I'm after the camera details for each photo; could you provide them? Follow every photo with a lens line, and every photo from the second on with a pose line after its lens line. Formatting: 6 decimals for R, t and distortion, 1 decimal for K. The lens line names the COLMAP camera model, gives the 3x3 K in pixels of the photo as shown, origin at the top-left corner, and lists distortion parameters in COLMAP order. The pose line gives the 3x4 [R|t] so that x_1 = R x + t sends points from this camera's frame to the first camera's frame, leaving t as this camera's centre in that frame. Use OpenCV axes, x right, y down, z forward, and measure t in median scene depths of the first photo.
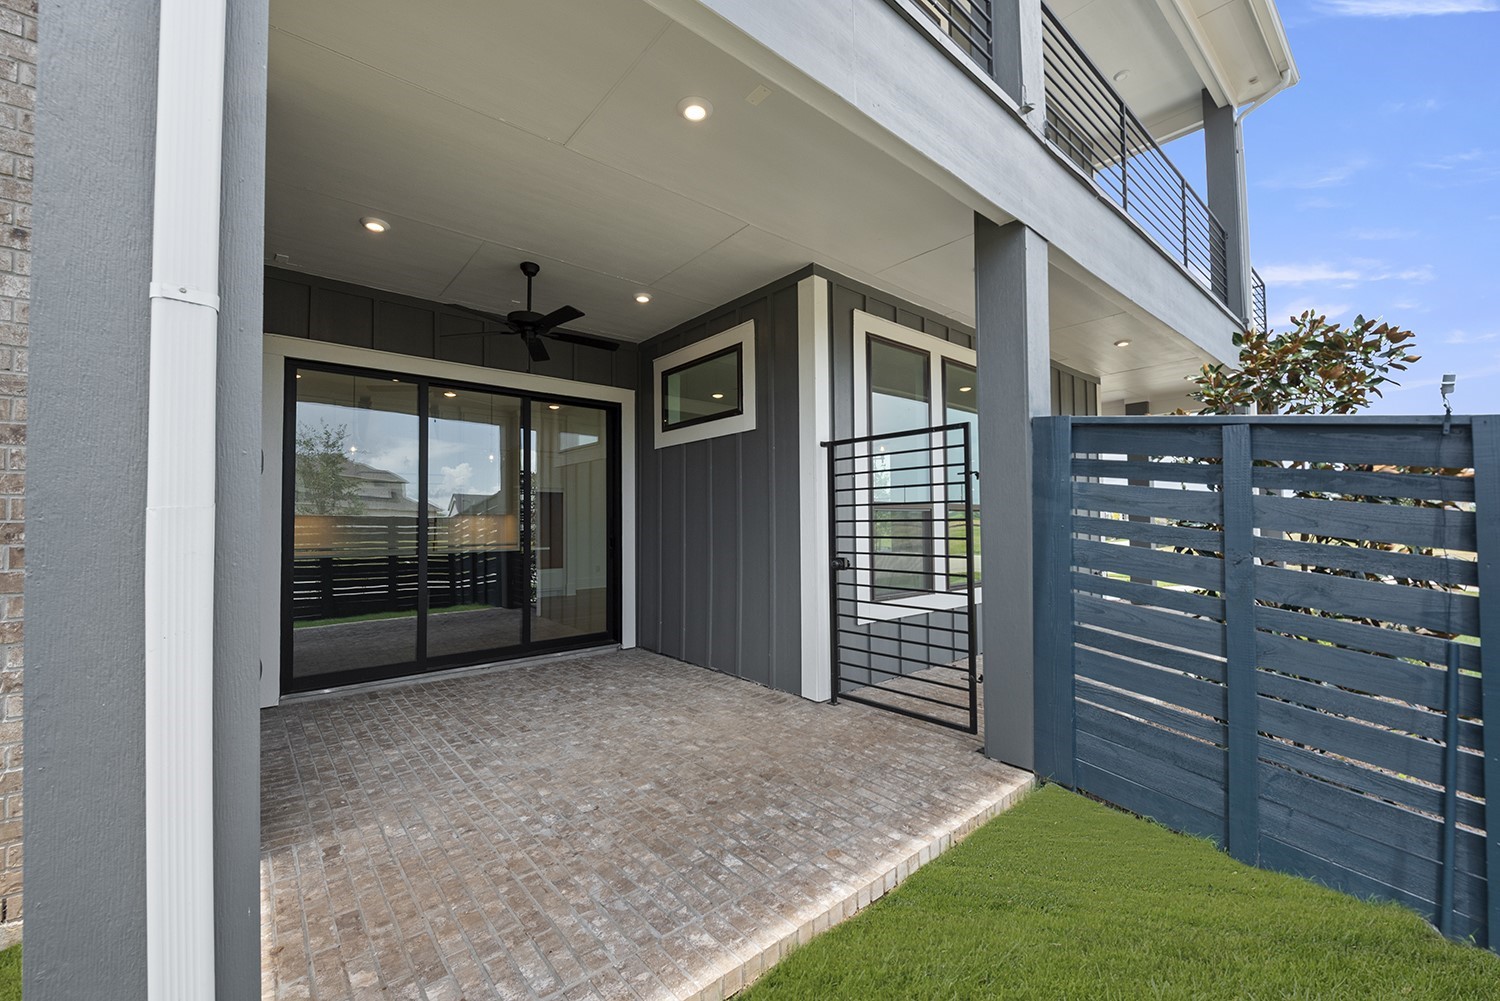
lens RADIAL K [[590.2, 0, 737.2], [0, 590.2, 505.5], [0, 0, 1]] dist [0.000425, -0.003567]
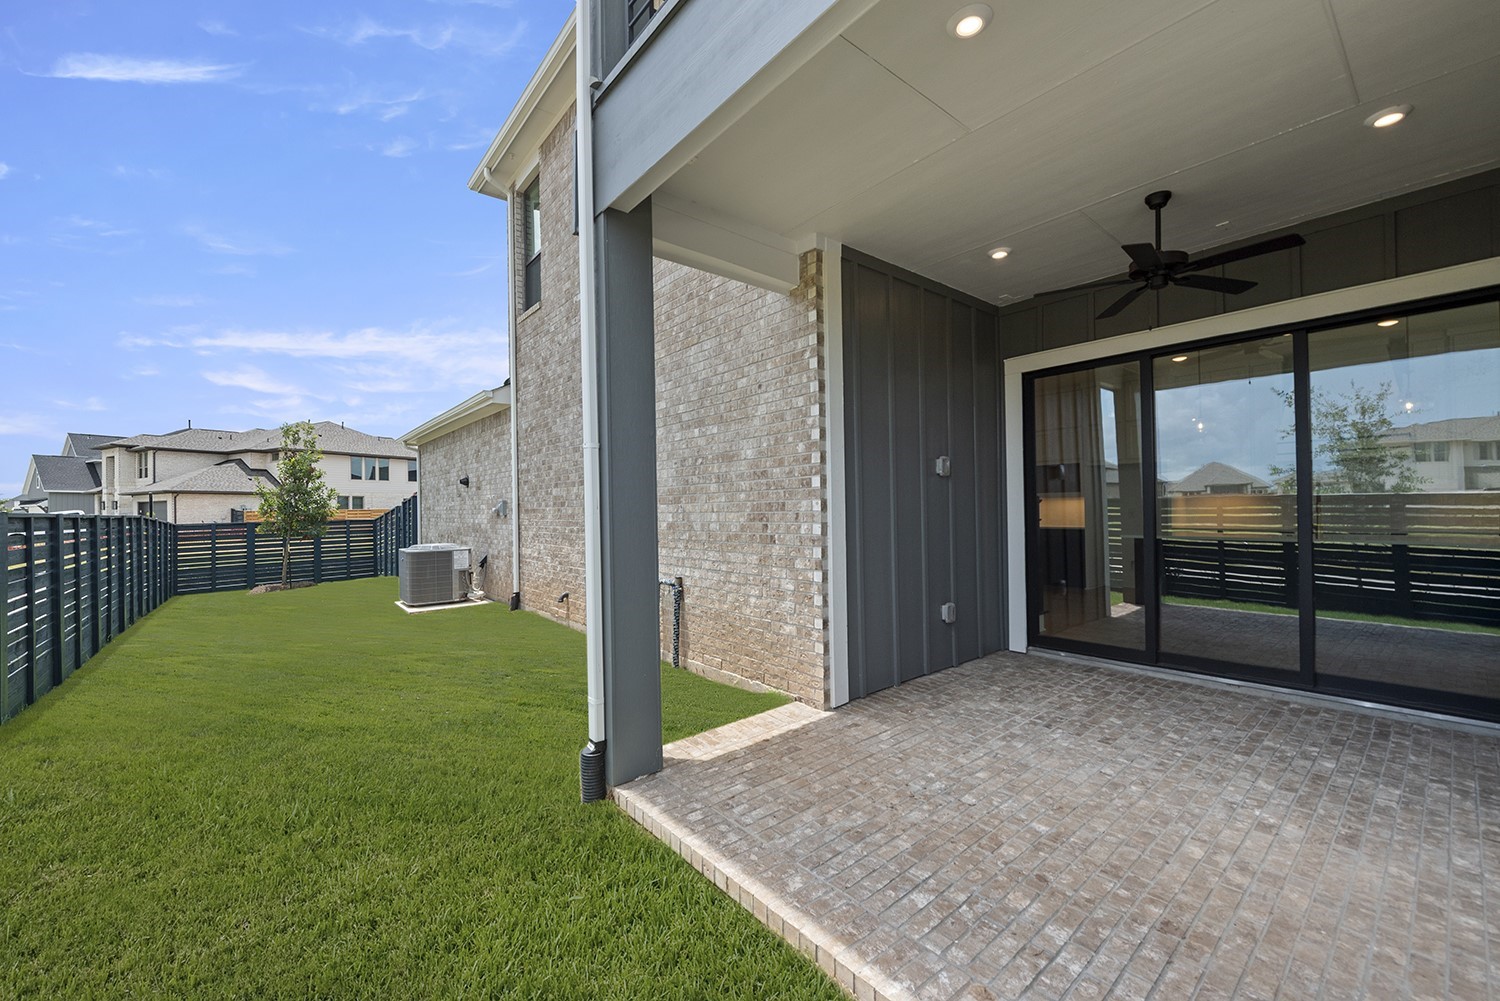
lens RADIAL K [[590.2, 0, 737.2], [0, 590.2, 505.5], [0, 0, 1]] dist [0.000425, -0.003567]
pose [[-0.011094, 0.002556, -0.999935, 0.812801], [0.042701, 0.999086, 0.002080, -0.006137], [0.999026, -0.042675, -0.011193, 0.693520]]
